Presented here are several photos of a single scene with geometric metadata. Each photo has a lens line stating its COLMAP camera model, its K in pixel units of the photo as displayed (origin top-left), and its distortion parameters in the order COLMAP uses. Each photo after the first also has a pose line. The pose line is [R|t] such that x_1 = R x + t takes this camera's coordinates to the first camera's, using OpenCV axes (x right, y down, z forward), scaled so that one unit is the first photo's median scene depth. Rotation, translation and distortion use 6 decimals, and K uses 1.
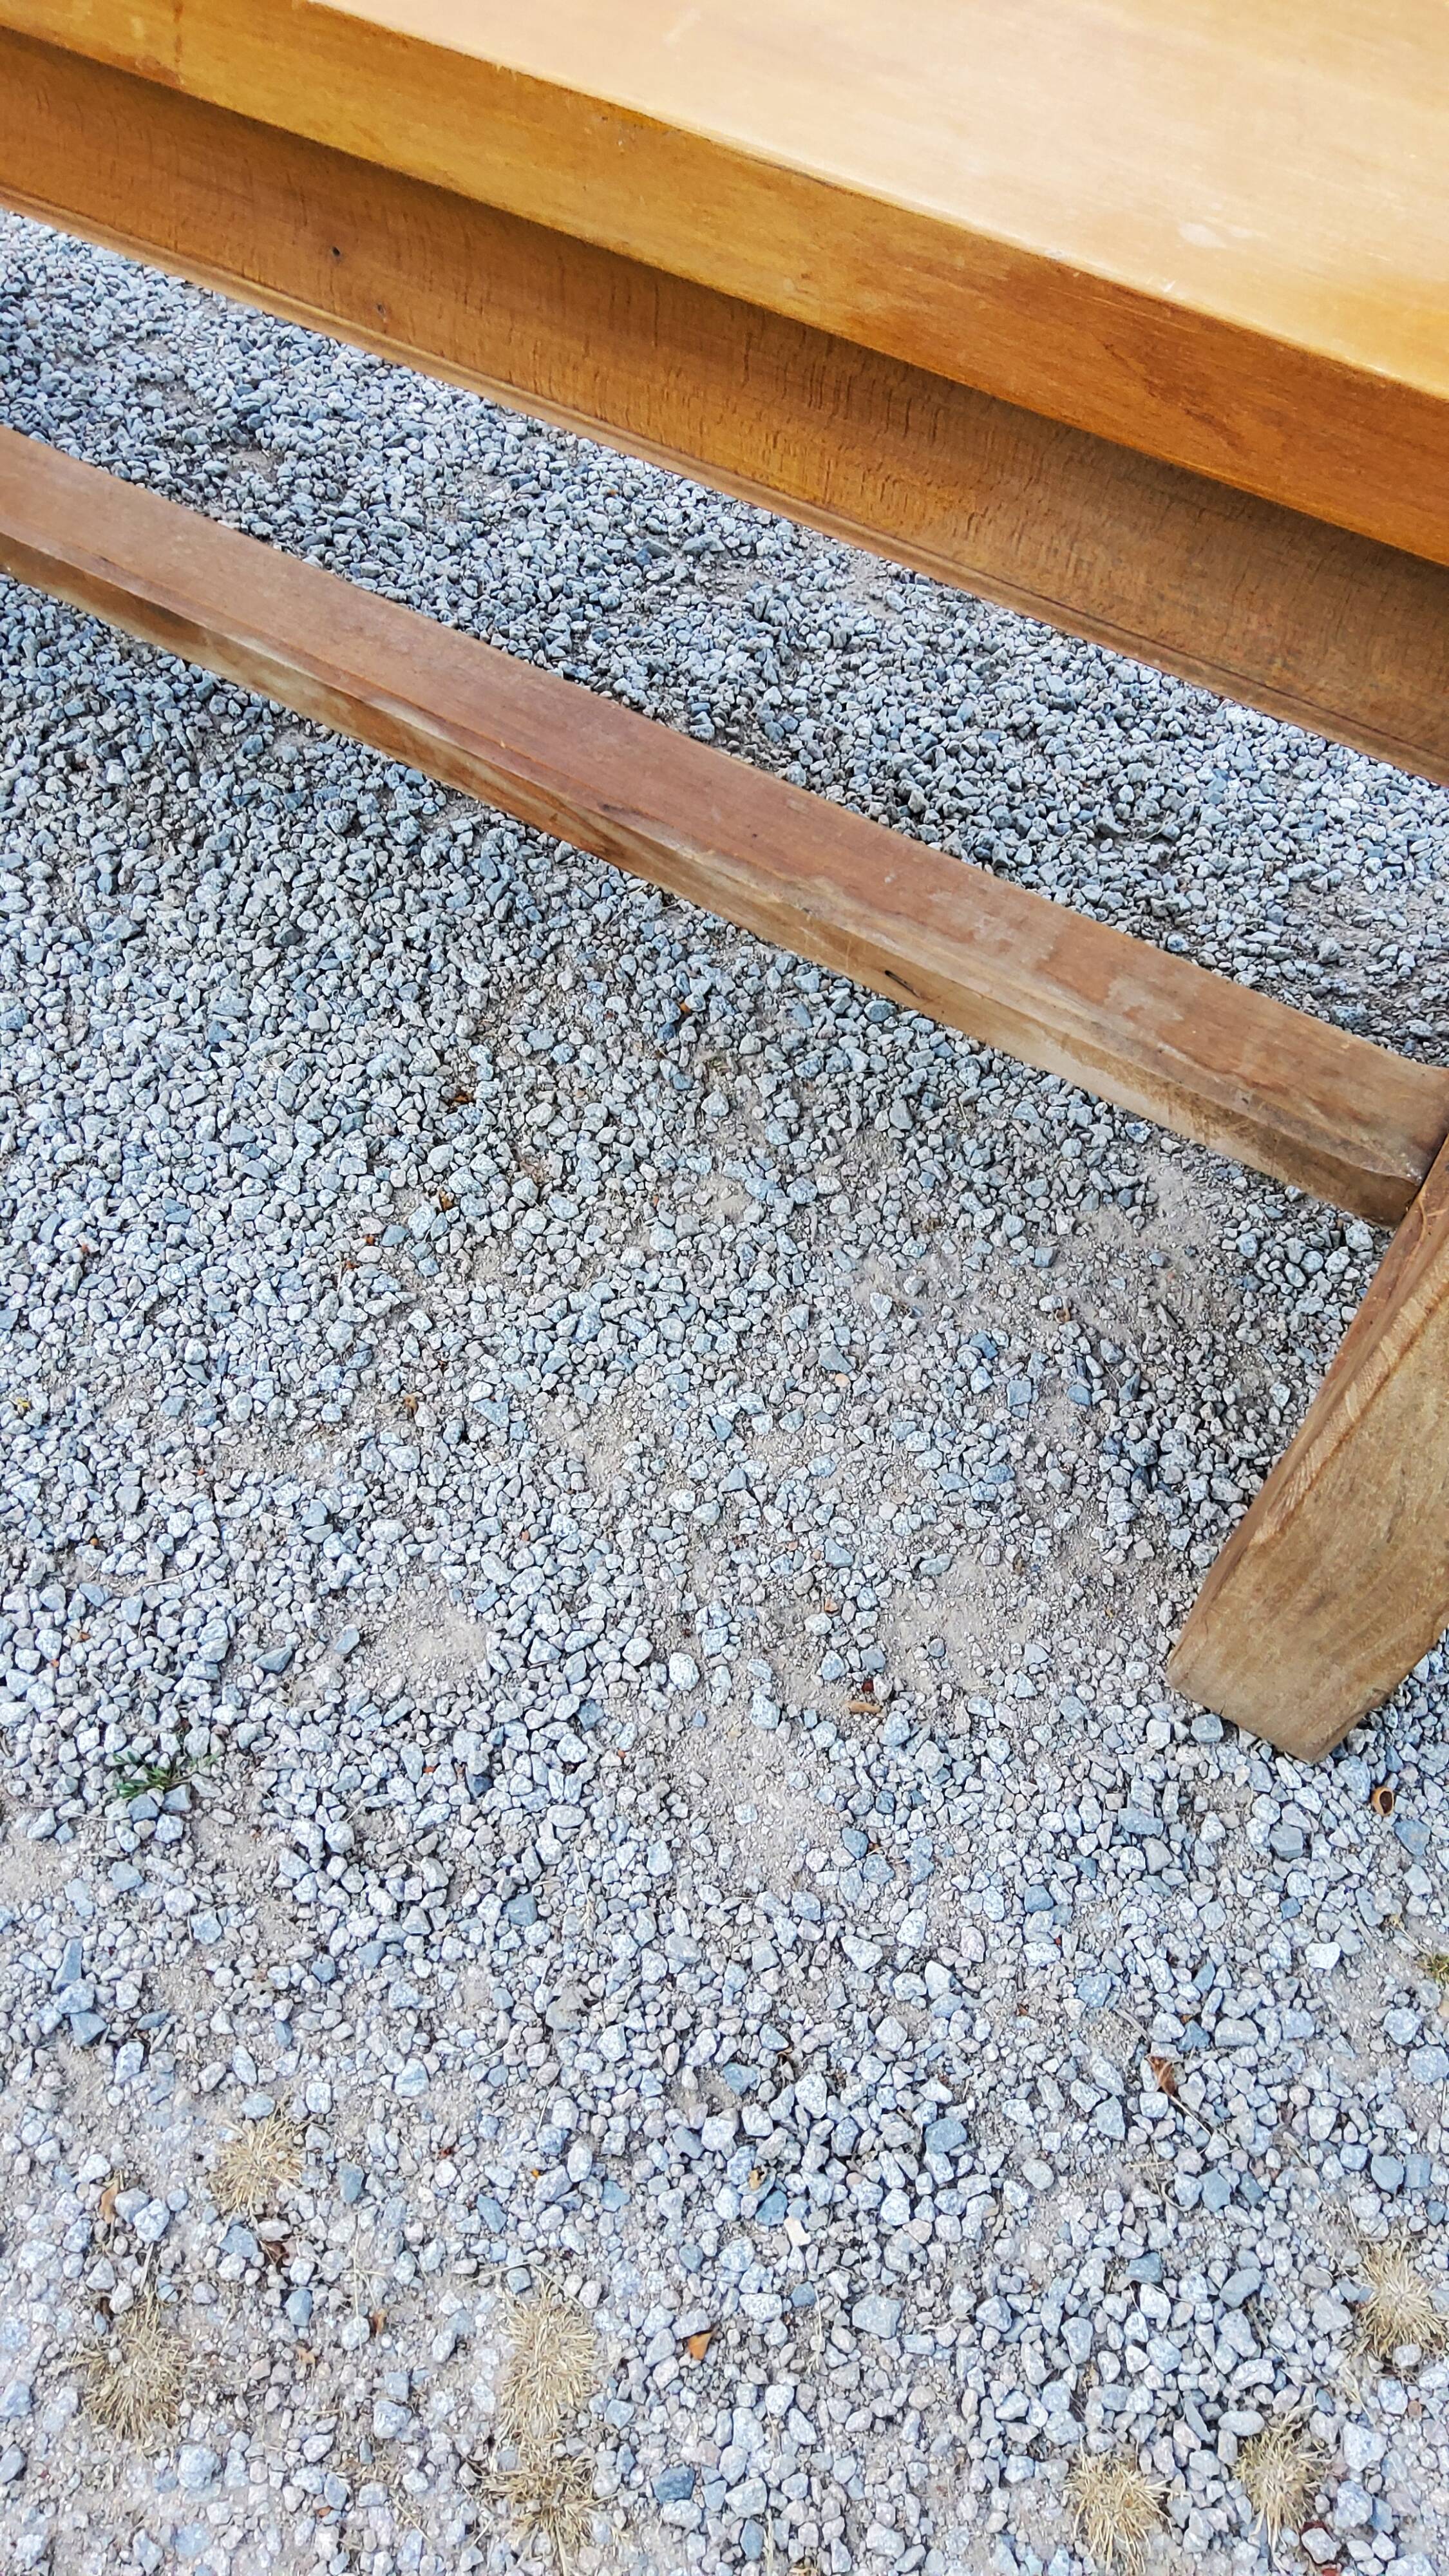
lens RADIAL K [[1932.2, 0, 738.7], [0, 1932.2, 1276.5], [0, 0, 1]] dist [0.157351, -0.365369]
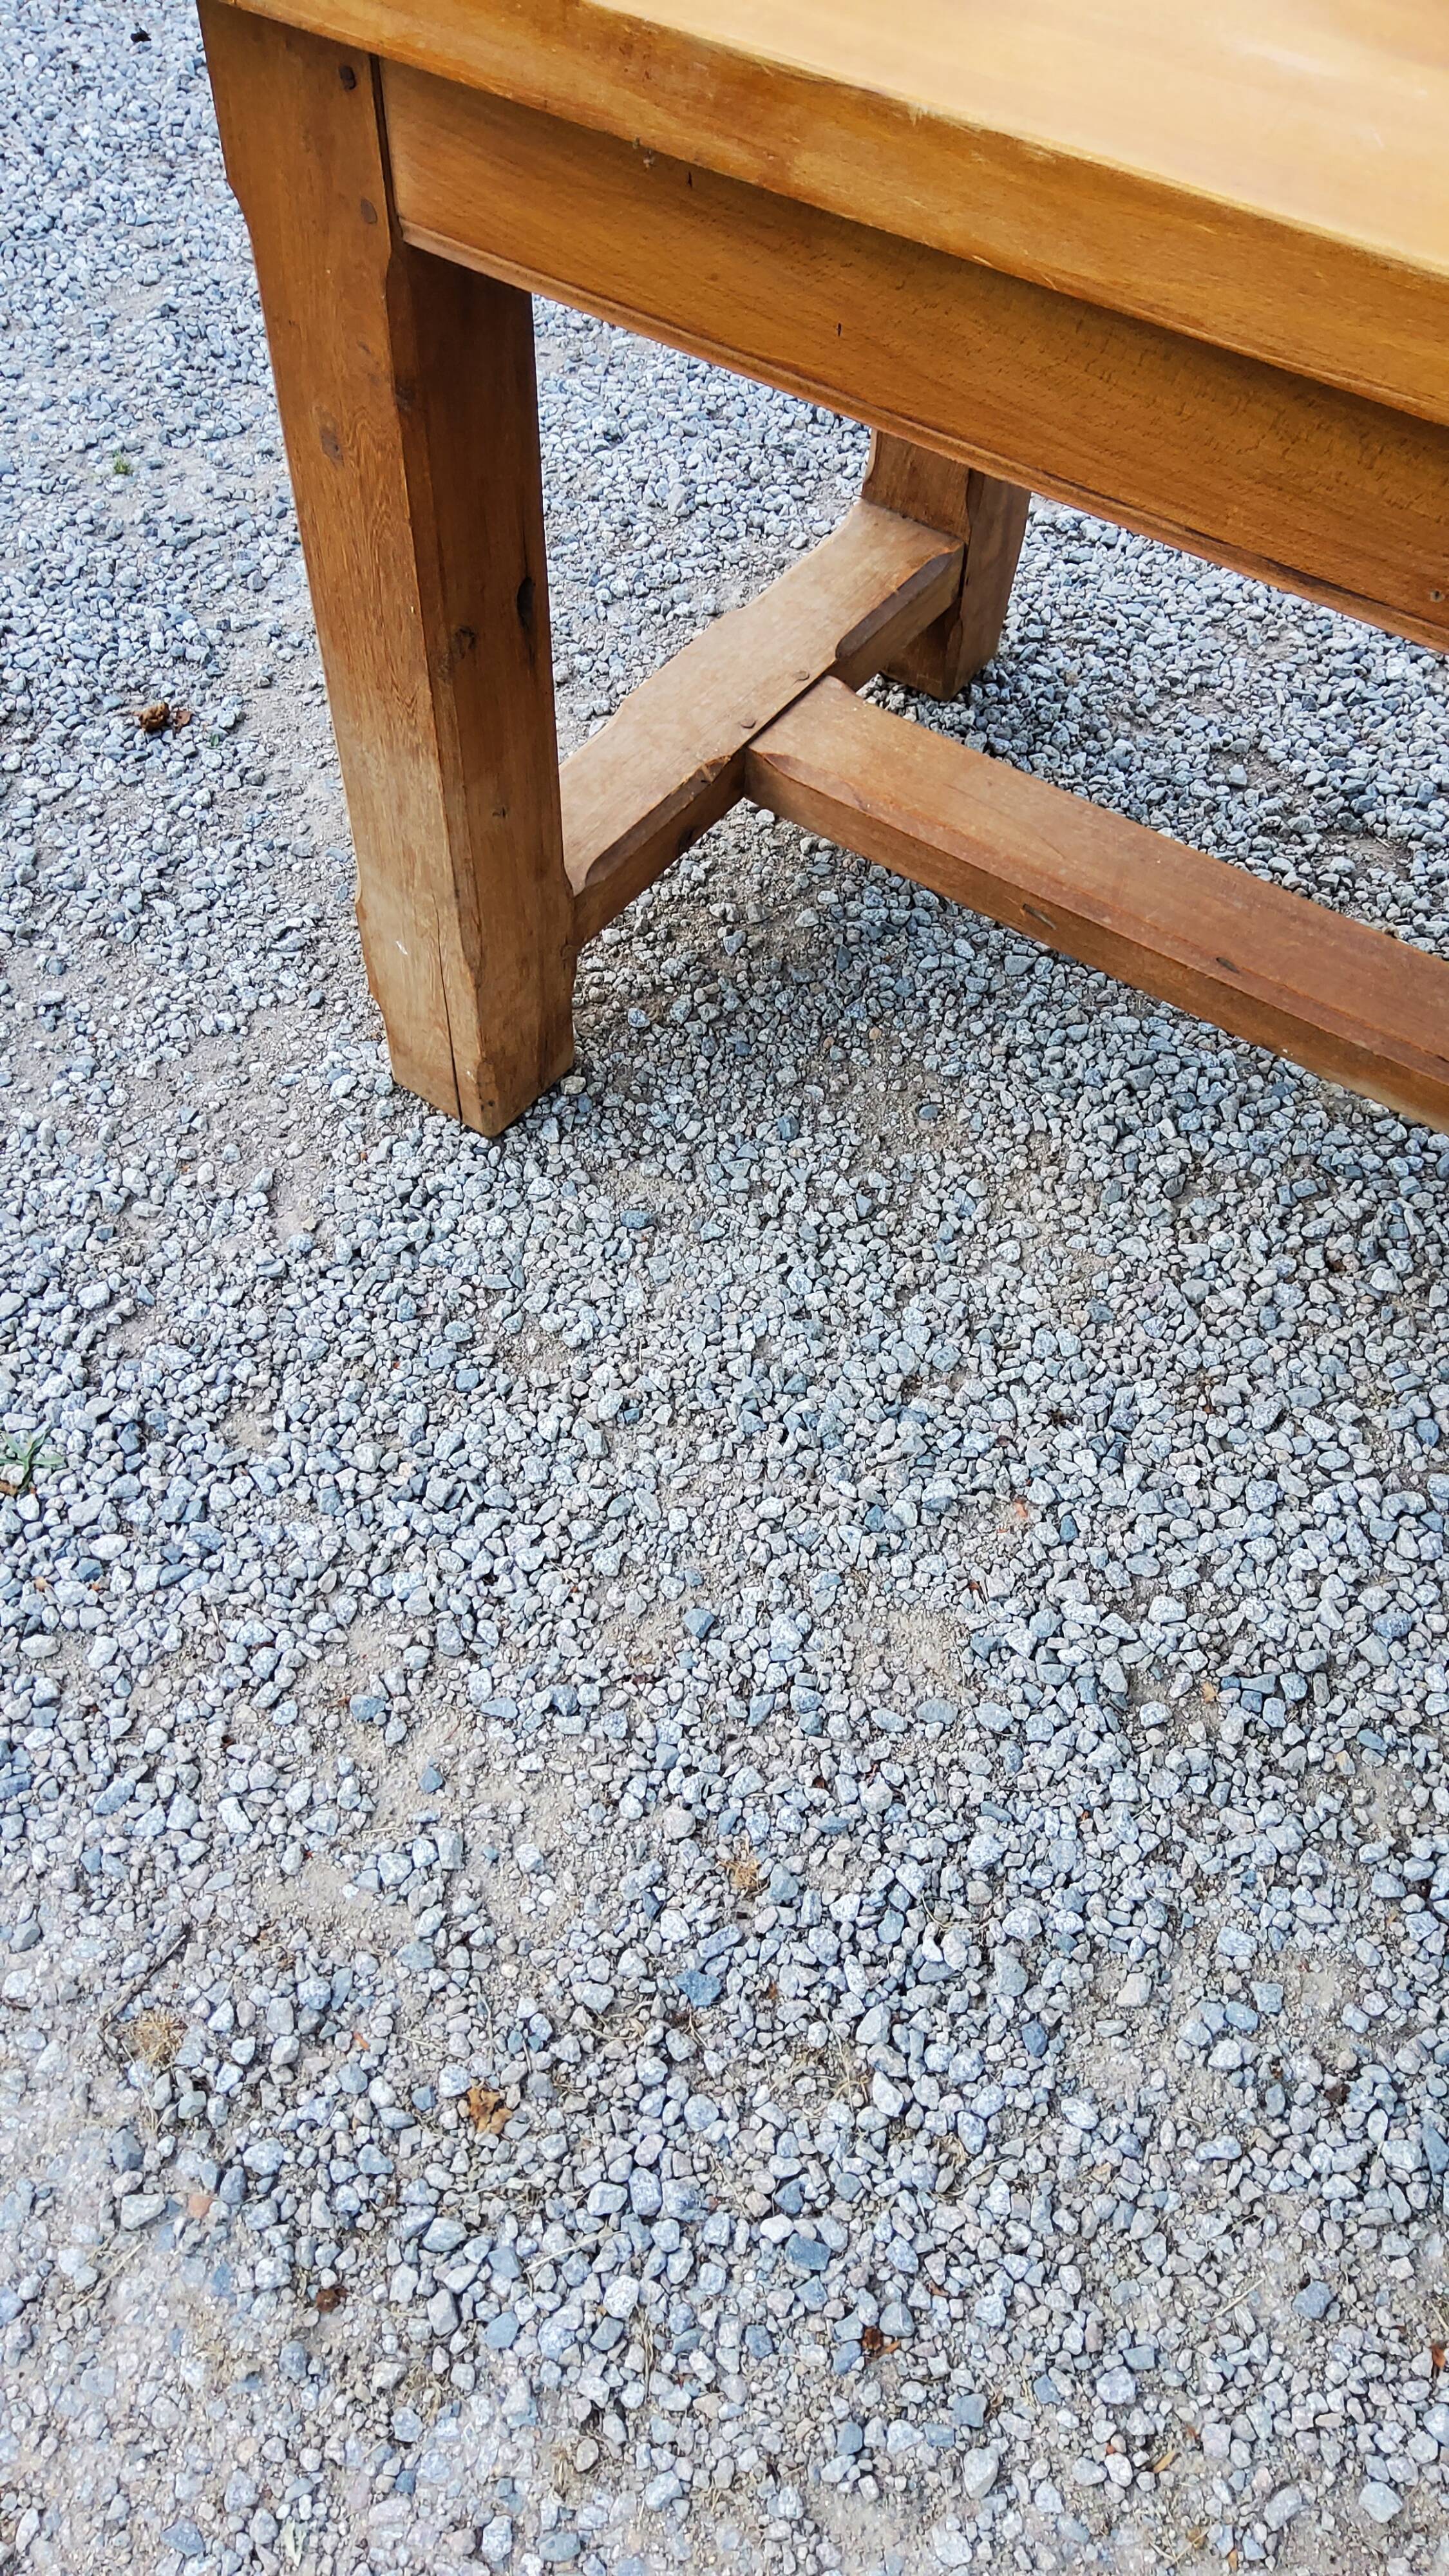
lens RADIAL K [[1932.2, 0, 738.7], [0, 1932.2, 1276.5], [0, 0, 1]] dist [0.157351, -0.365369]
pose [[0.994512, 0.034286, -0.098841, -0.591525], [-0.036447, 0.999132, -0.020146, -0.262478], [0.098065, 0.023638, 0.994899, 0.122322]]
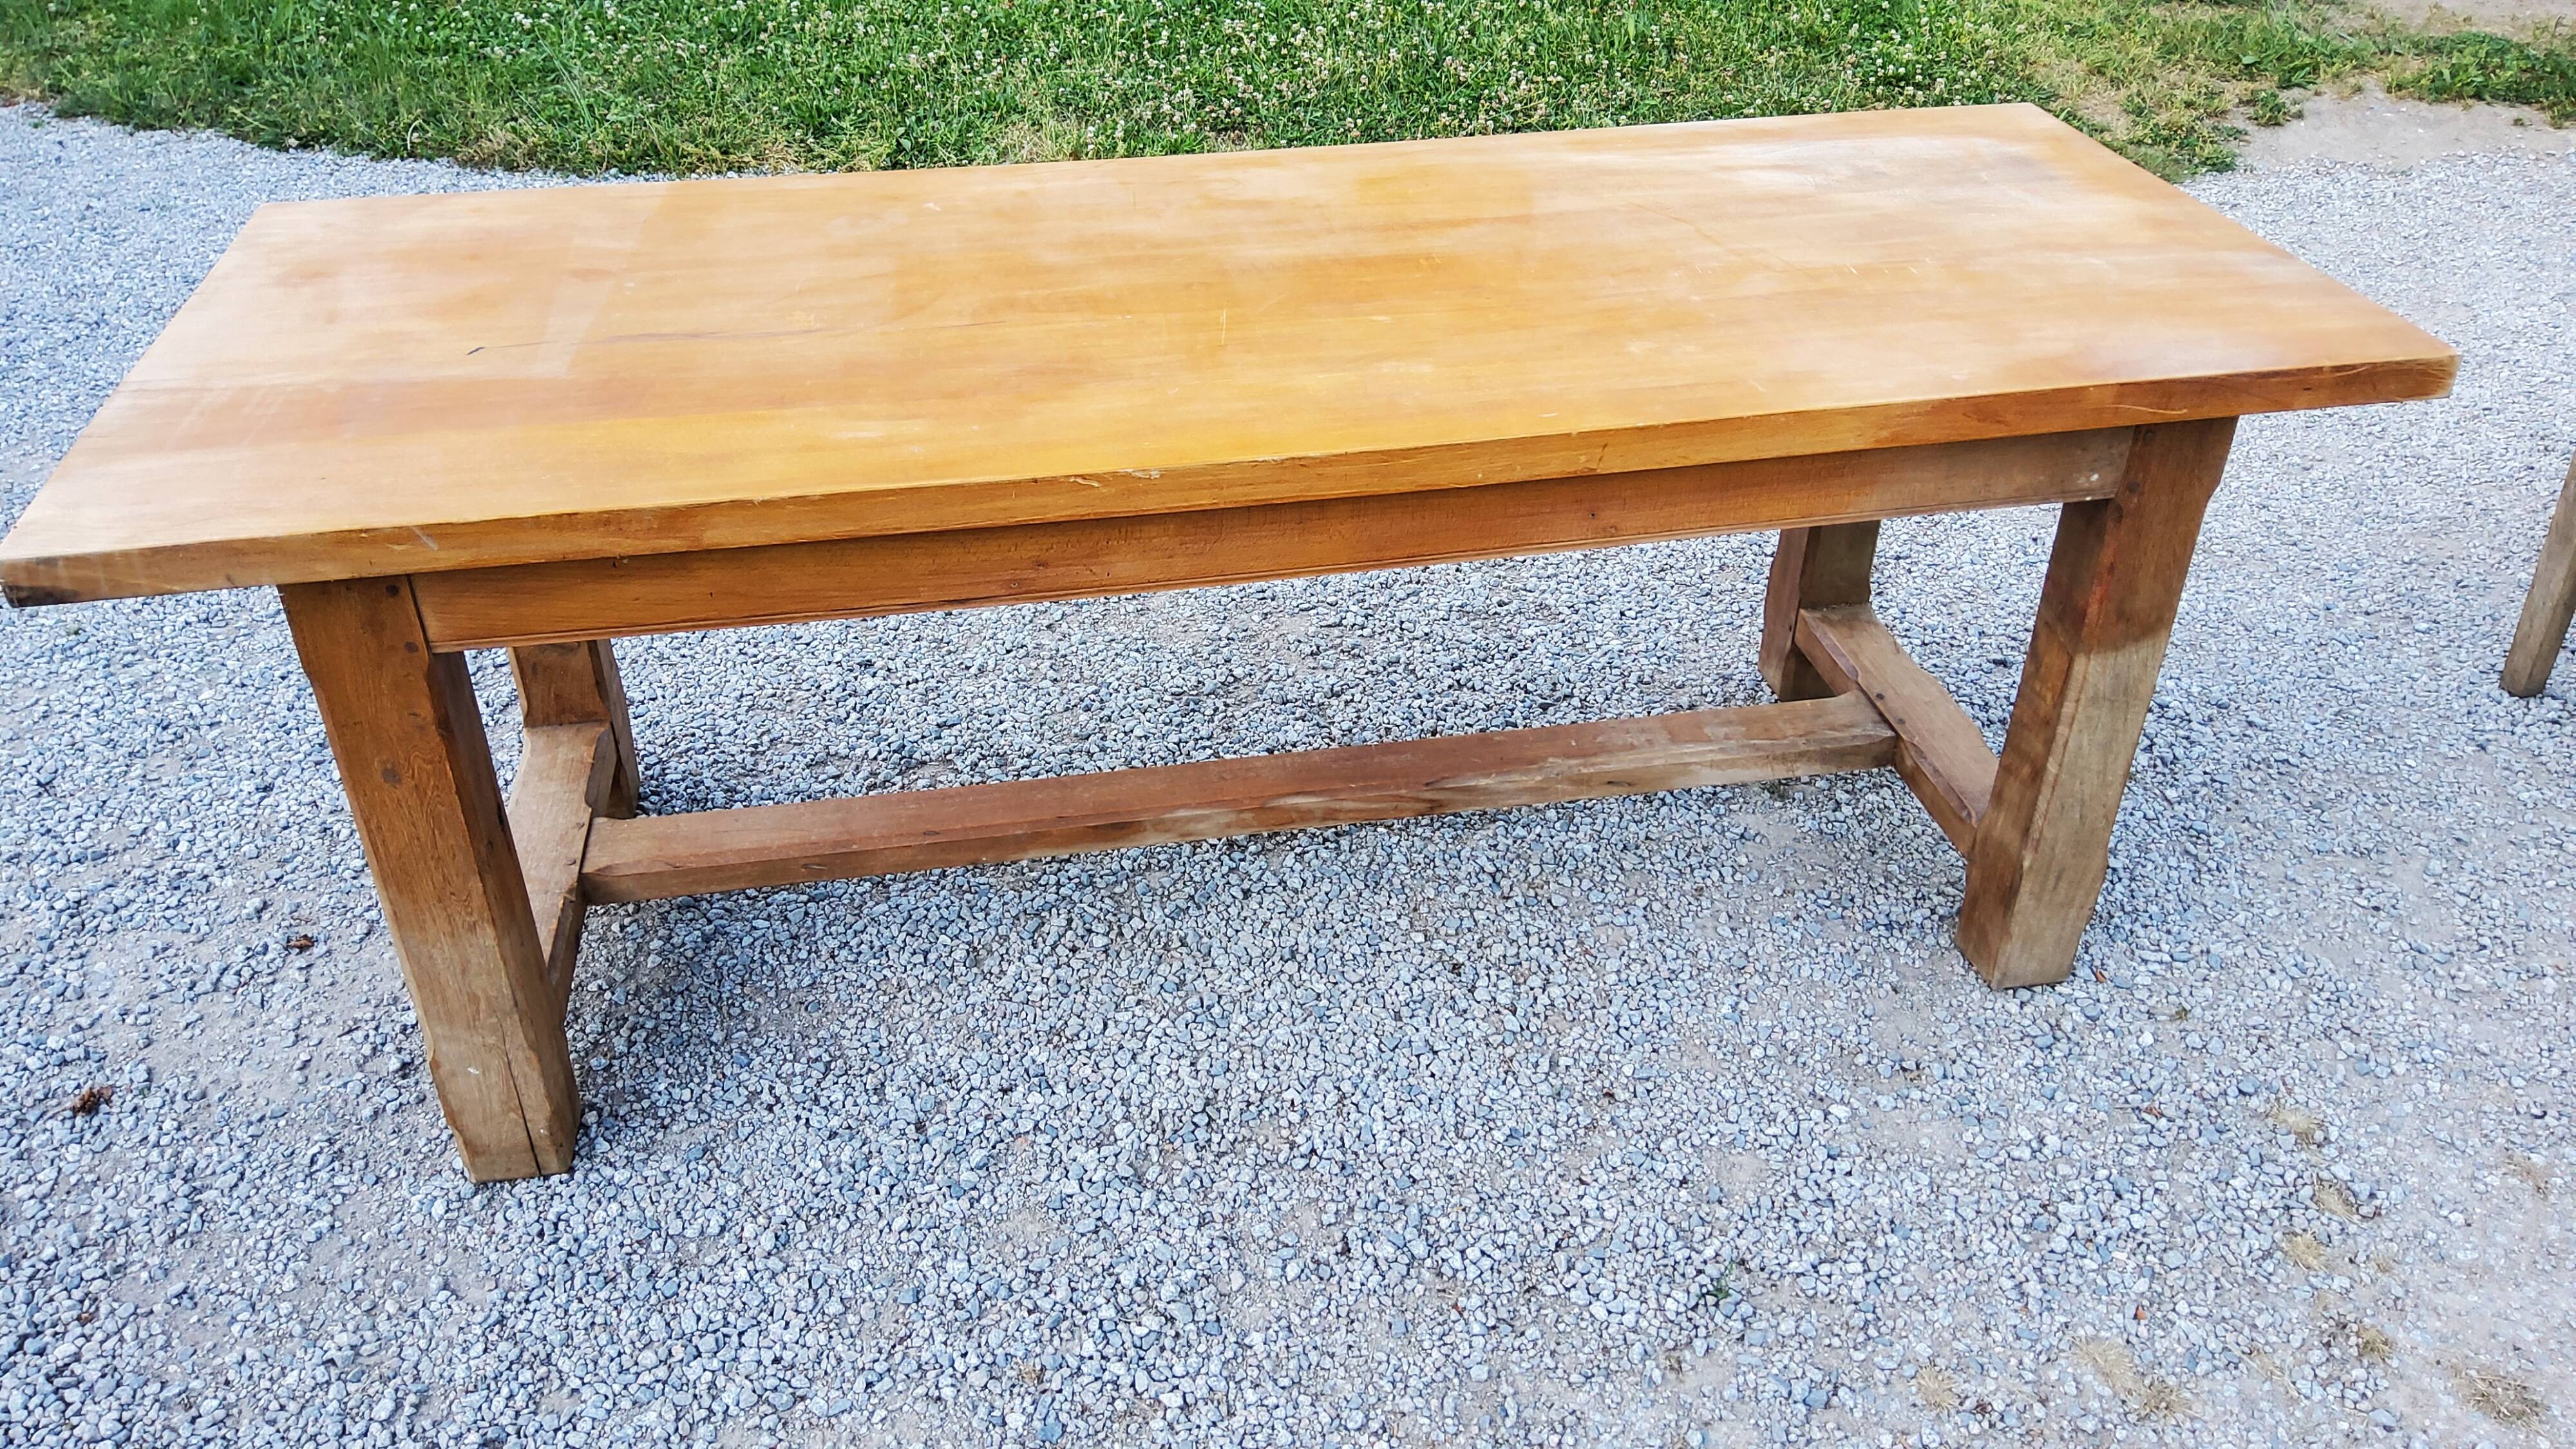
lens RADIAL K [[1932.2, 0, 1272.8], [0, 1932.2, 685.7], [0, 0, 1]] dist [0.157351, -0.365369]
pose [[0.763074, -0.415910, 0.494708, -1.012518], [0.560368, 0.807140, -0.185775, -0.066511], [-0.322033, 0.418979, 0.848971, -0.482960]]
